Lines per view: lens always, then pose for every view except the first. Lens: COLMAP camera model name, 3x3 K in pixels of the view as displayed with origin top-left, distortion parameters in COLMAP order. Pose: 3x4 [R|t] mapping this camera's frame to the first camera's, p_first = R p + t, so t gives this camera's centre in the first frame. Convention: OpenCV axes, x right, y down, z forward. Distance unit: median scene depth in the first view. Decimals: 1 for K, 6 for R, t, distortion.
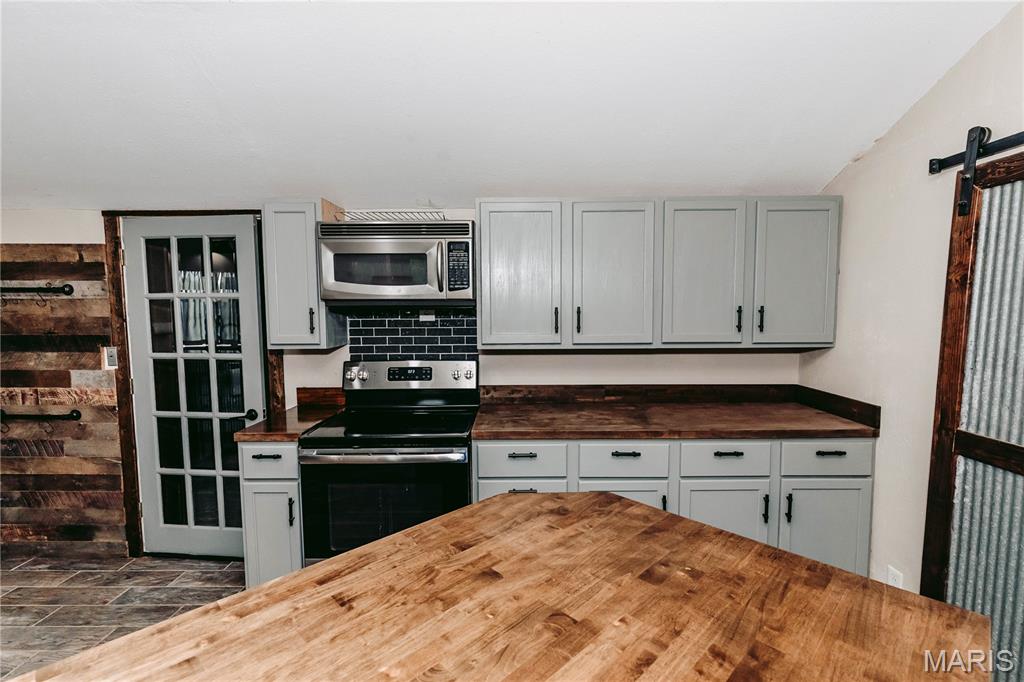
lens RADIAL K [[468.6, 0, 507.3], [0, 468.6, 342.7], [0, 0, 1]] dist [0.001535, 0.000126]
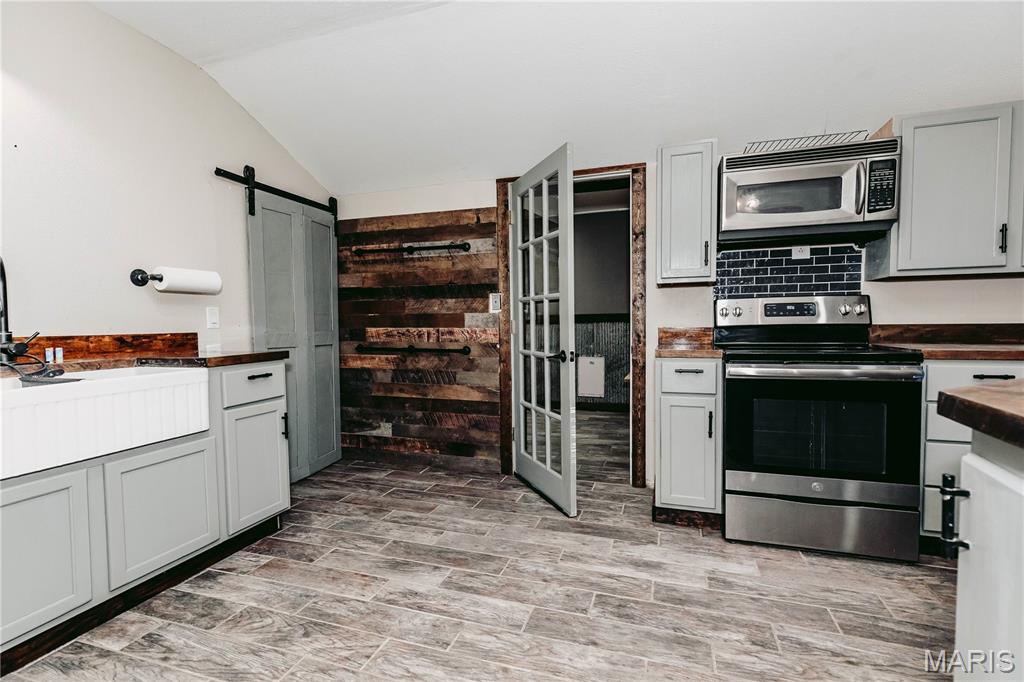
lens RADIAL K [[464.5, 0, 512.3], [0, 464.5, 343.6], [0, 0, 1]] dist [0.002659, 0.000057]
pose [[0.952880, 0.008924, -0.303216, -0.452364], [-0.017169, 0.999551, -0.024537, 0.166889], [0.302861, 0.028587, 0.952606, -0.110453]]
